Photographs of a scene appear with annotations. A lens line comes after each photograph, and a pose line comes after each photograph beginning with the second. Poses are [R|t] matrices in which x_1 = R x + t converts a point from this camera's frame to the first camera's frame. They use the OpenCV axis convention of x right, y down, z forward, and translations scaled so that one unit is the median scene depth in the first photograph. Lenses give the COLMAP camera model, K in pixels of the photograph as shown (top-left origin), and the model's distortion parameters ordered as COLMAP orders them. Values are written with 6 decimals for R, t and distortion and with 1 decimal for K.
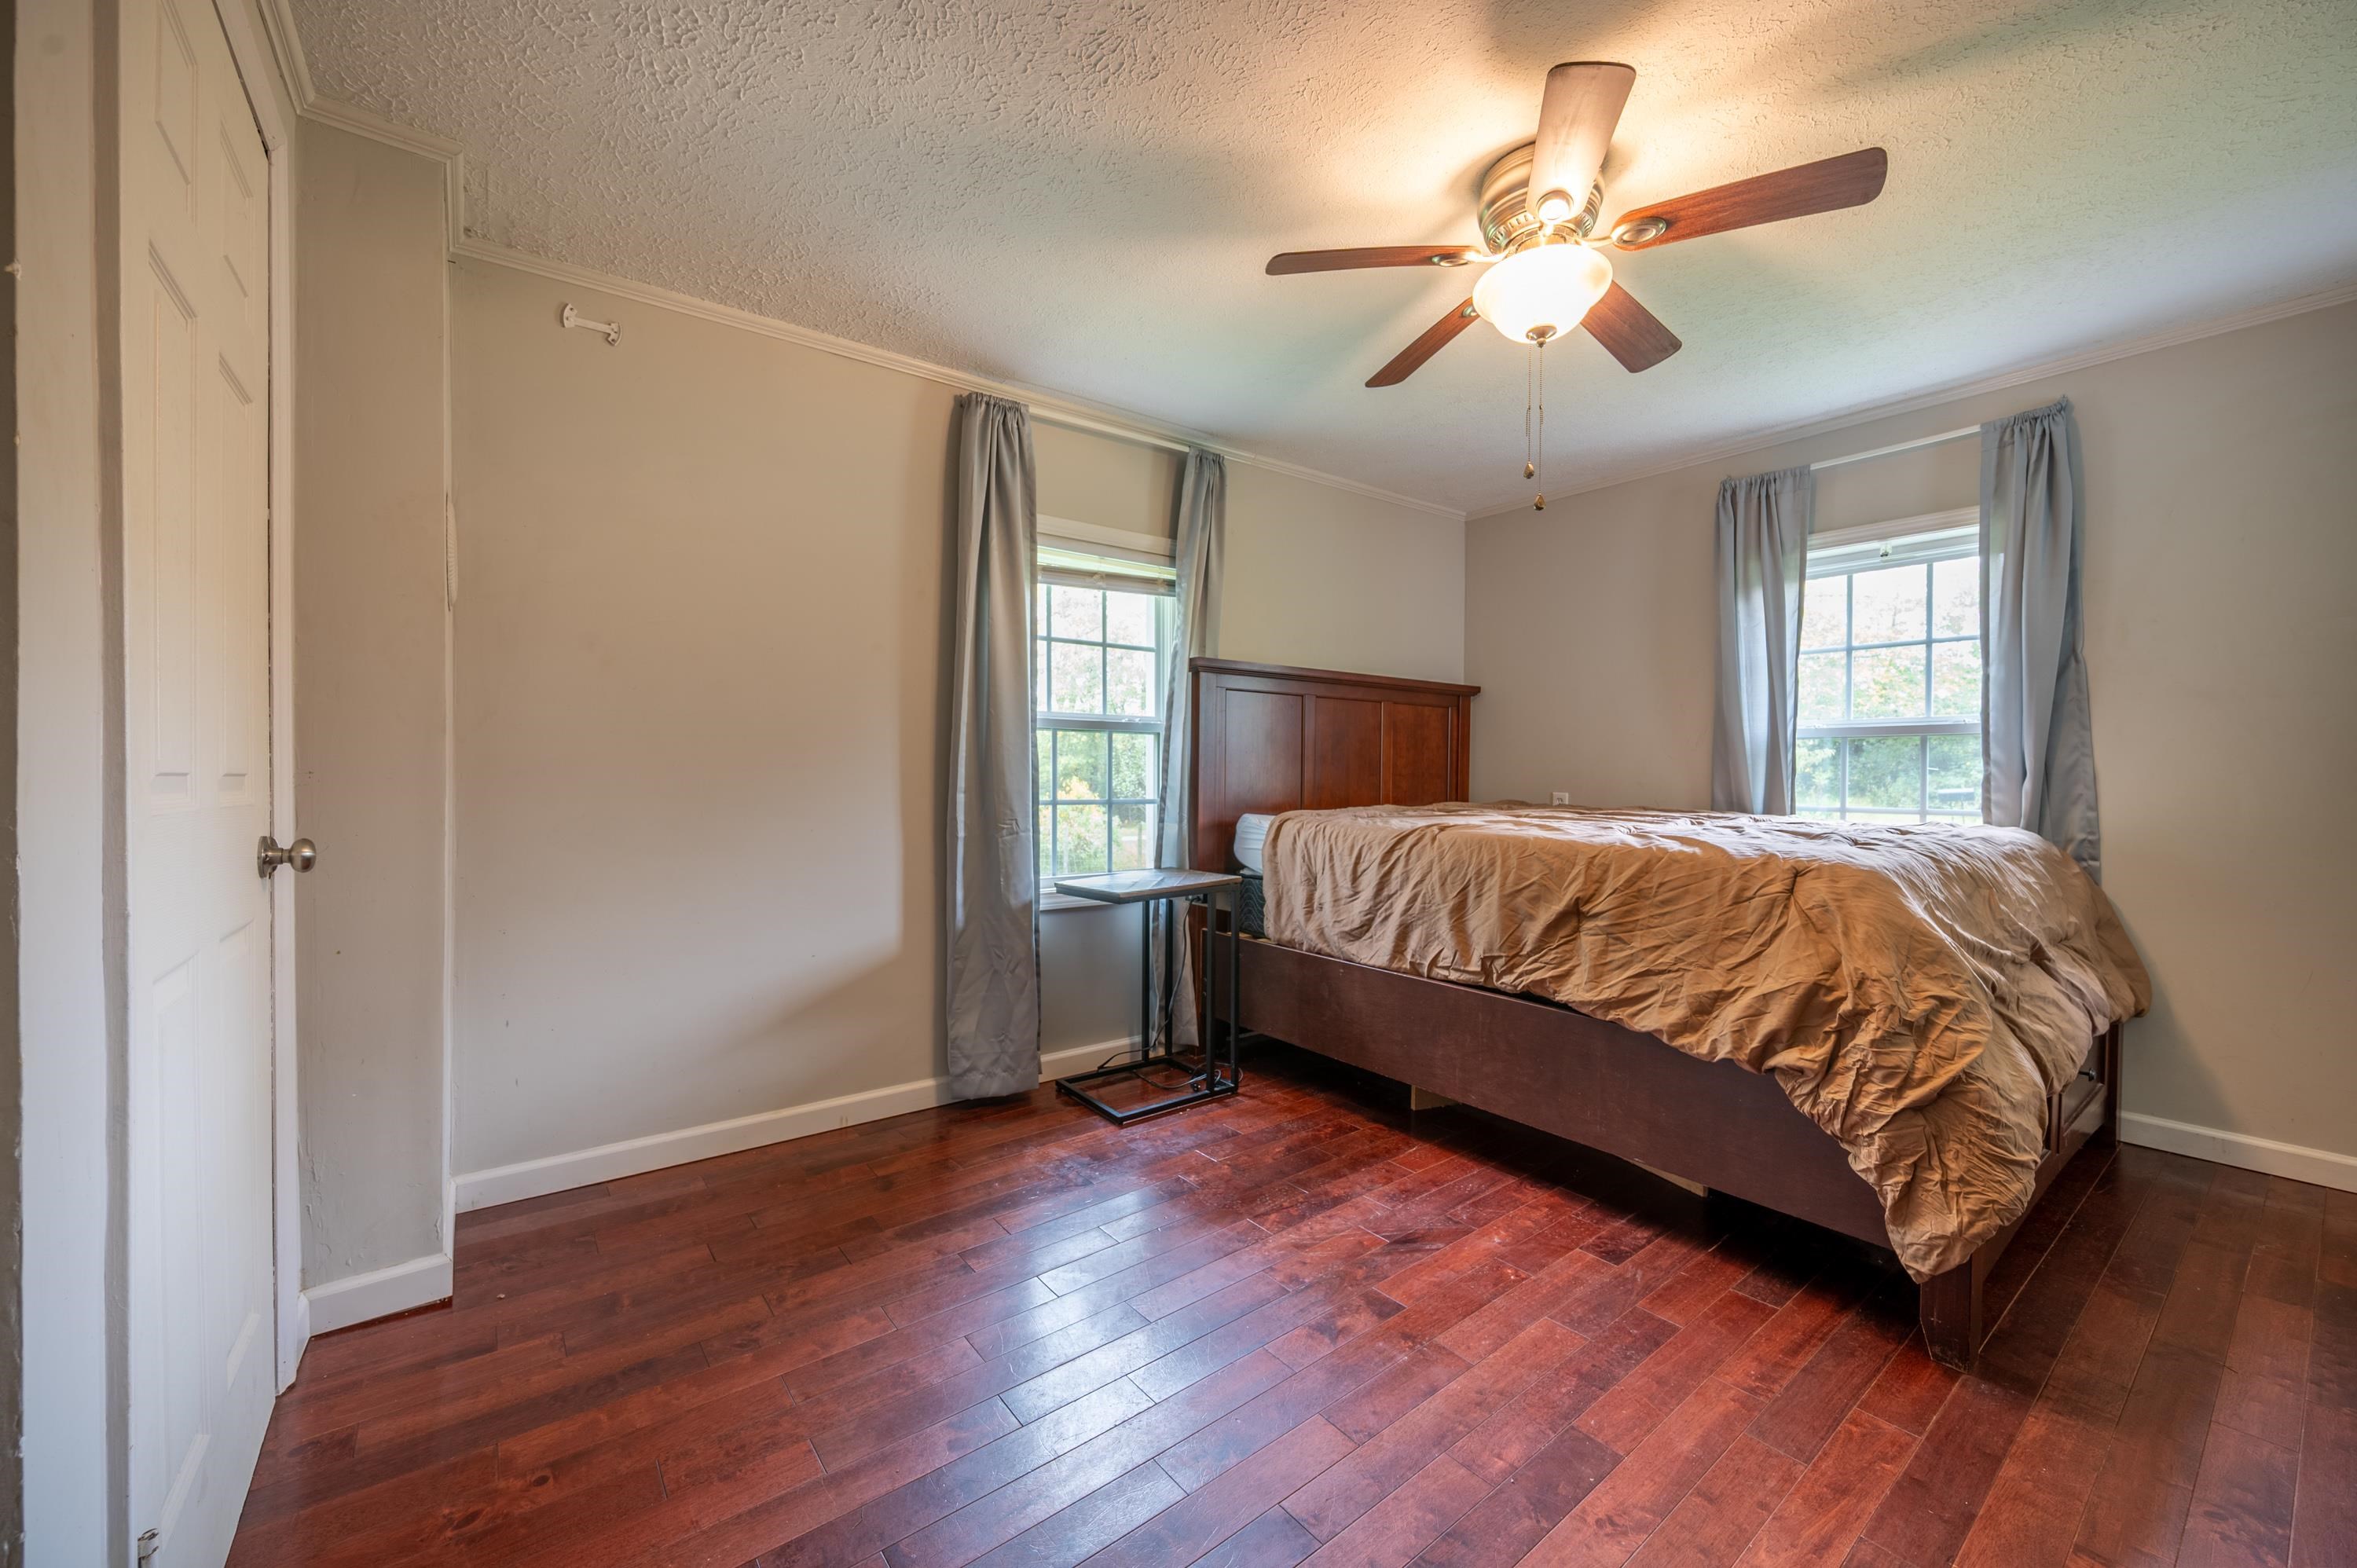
lens RADIAL K [[924.7, 0, 1181.3], [0, 924.7, 781.2], [0, 0, 1]] dist [-0.001937, 0.000291]
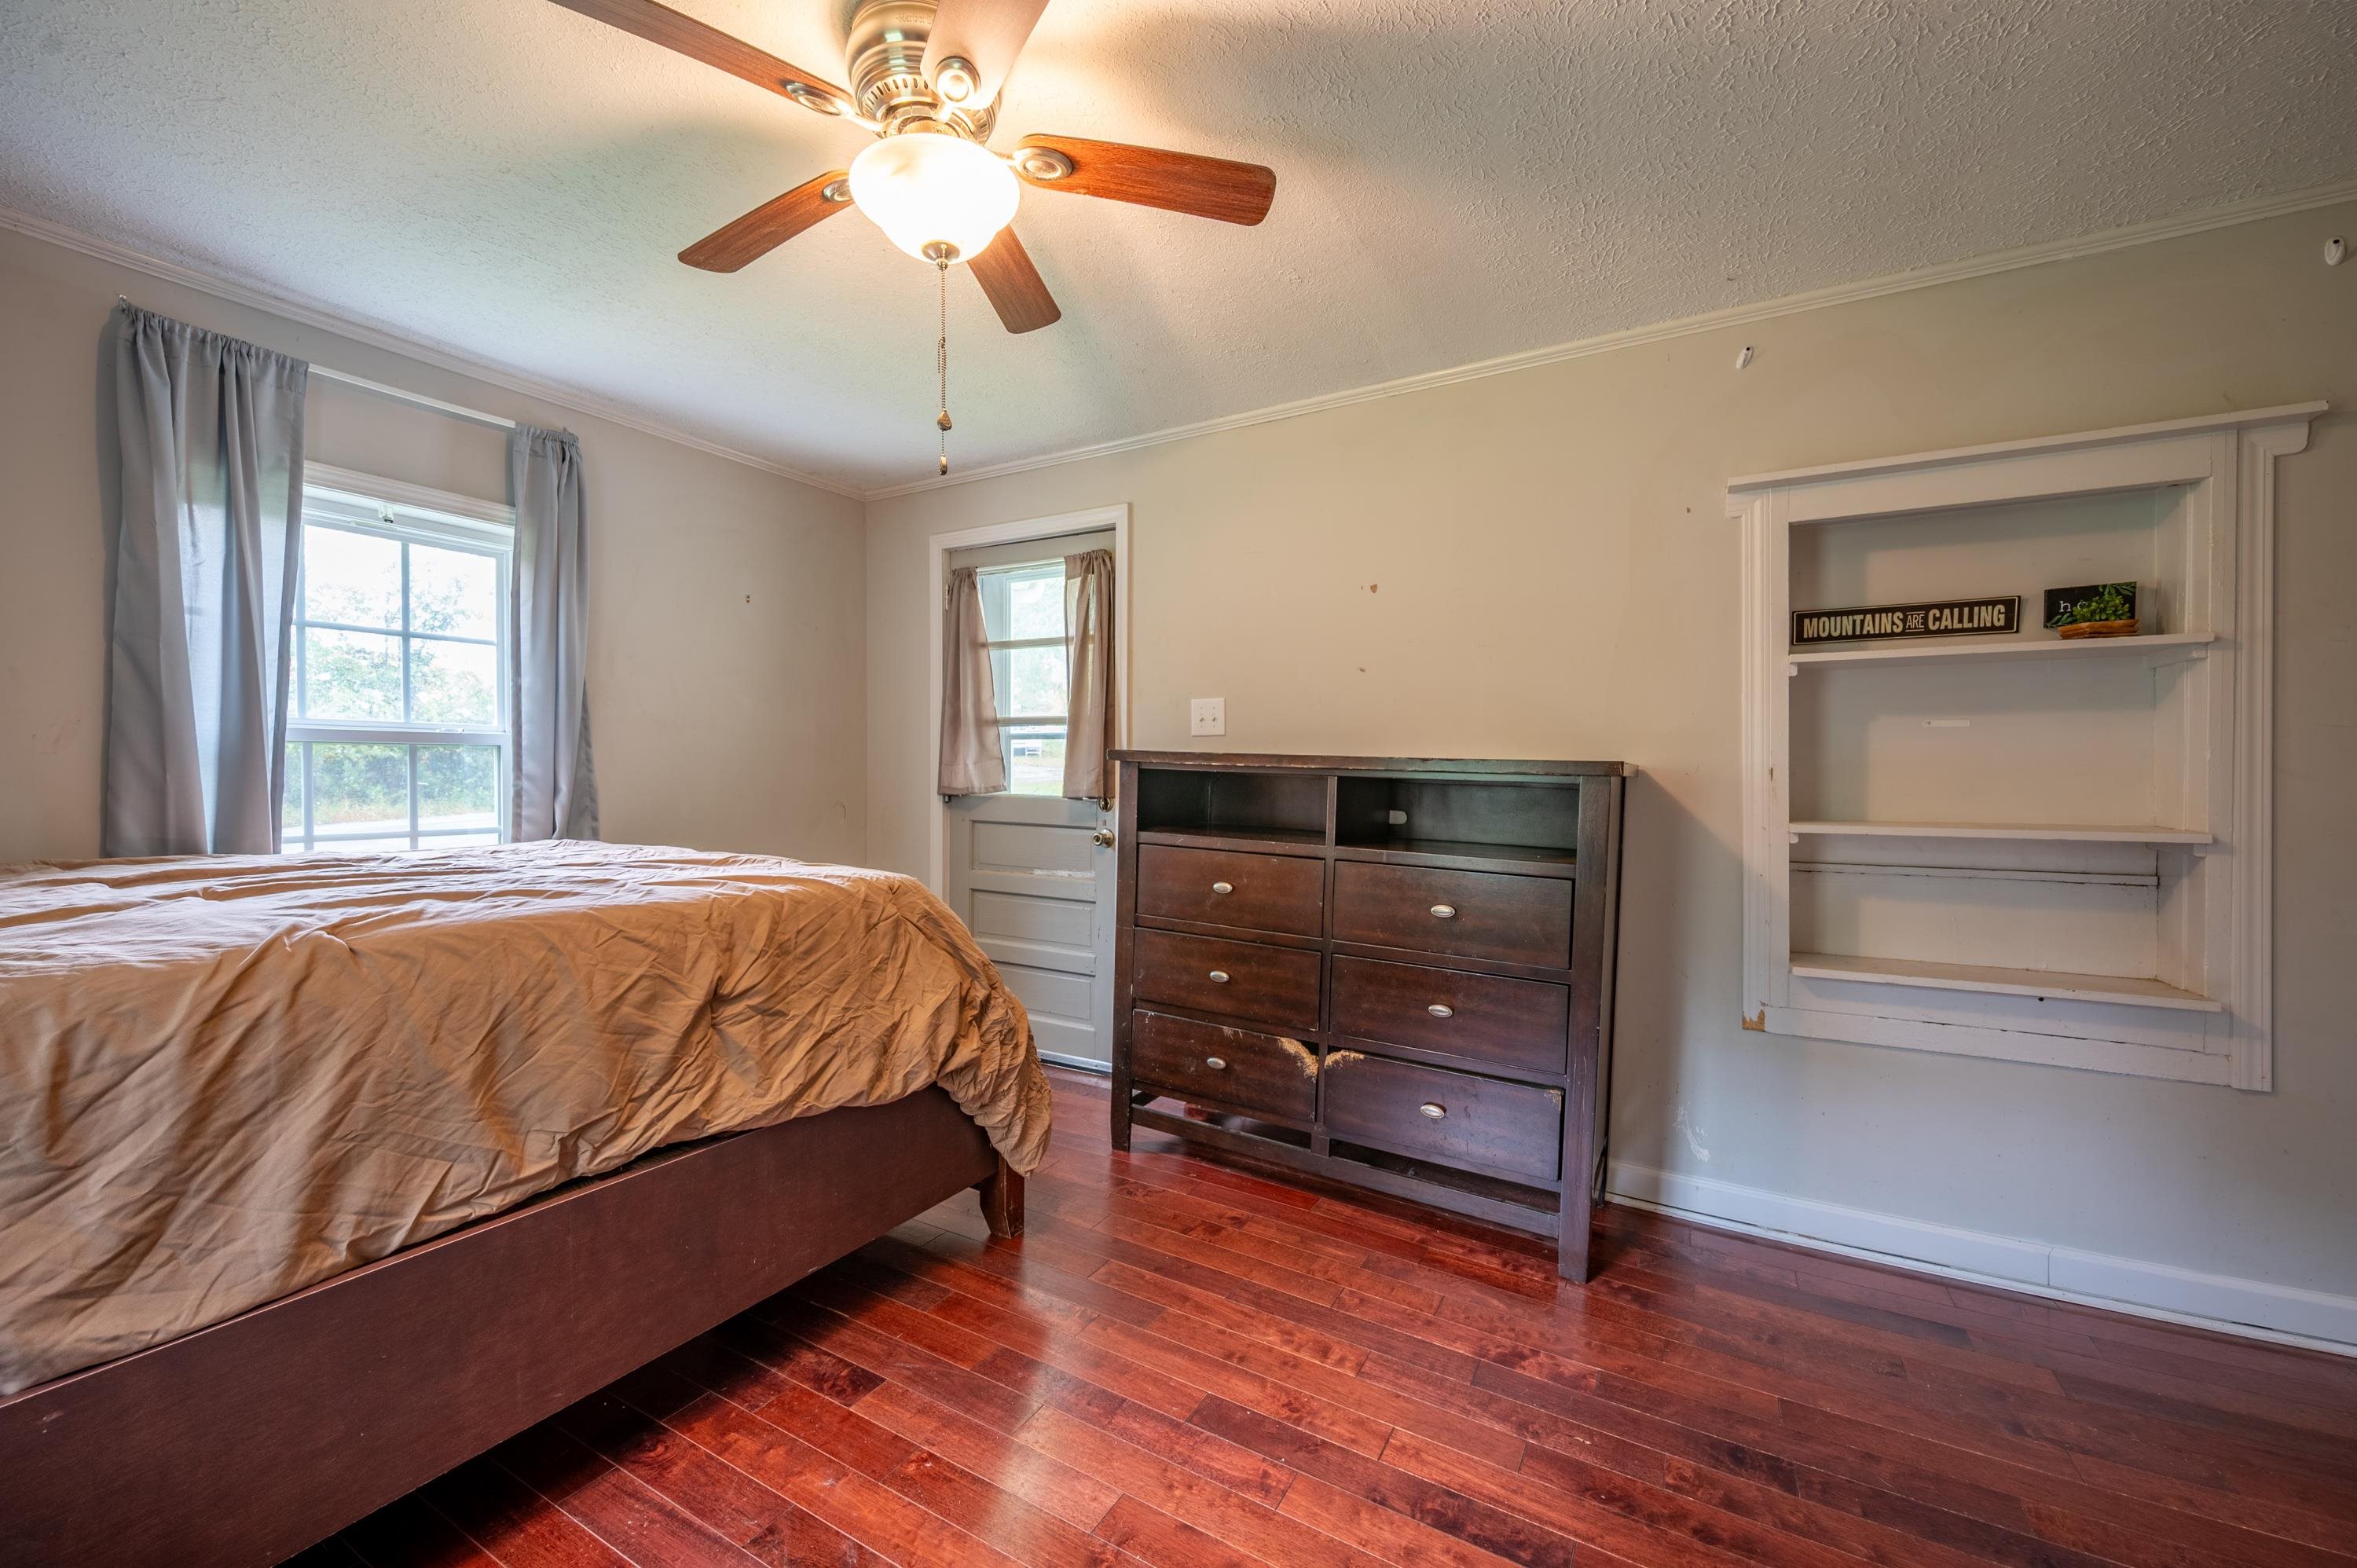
lens RADIAL K [[924.7, 0, 1176.8], [0, 924.7, 785.1], [0, 0, 1]] dist [-0.001937, 0.000291]
pose [[-0.385174, -0.014744, 0.922726, -0.344750], [0.005373, 0.999820, 0.018219, -0.031312], [-0.922828, 0.011975, -0.385026, 0.908730]]
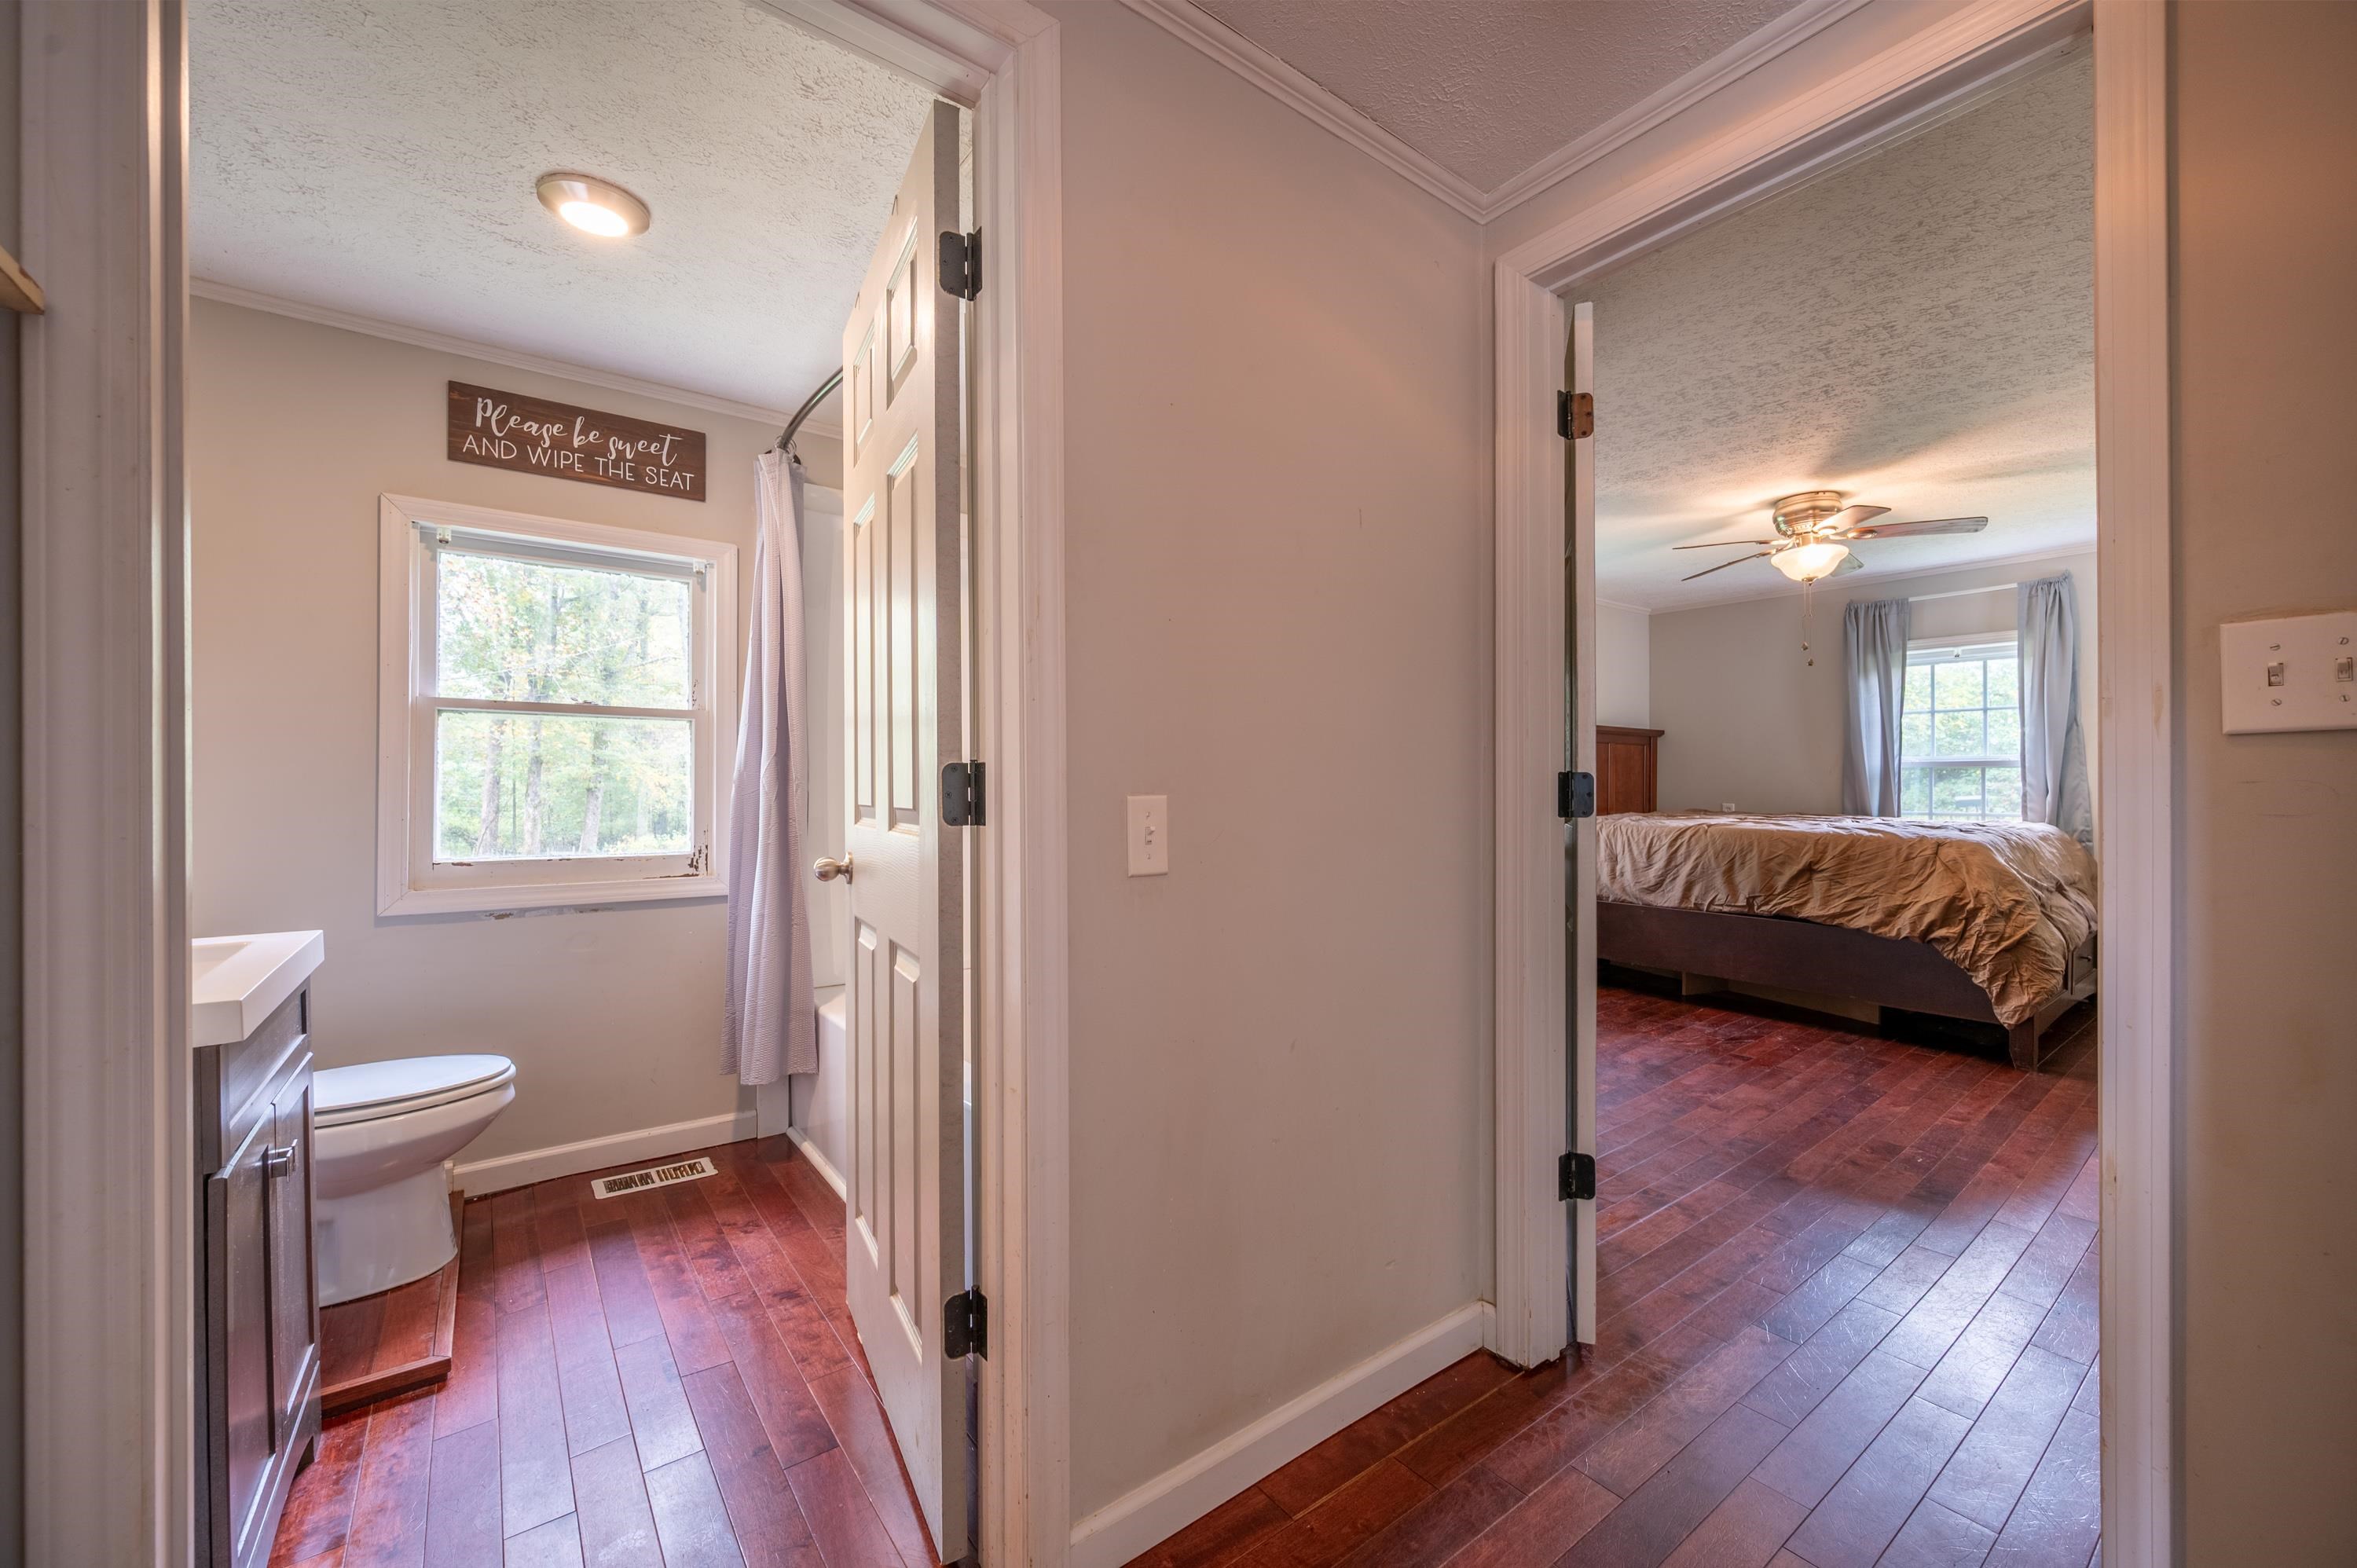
lens RADIAL K [[924.7, 0, 1180.7], [0, 924.7, 781.6], [0, 0, 1]] dist [-0.001937, 0.000291]
pose [[0.999973, -0.006737, -0.002833, -0.798195], [0.006705, 0.999916, -0.011108, -0.021498], [0.002907, 0.011089, 0.999934, -0.829123]]
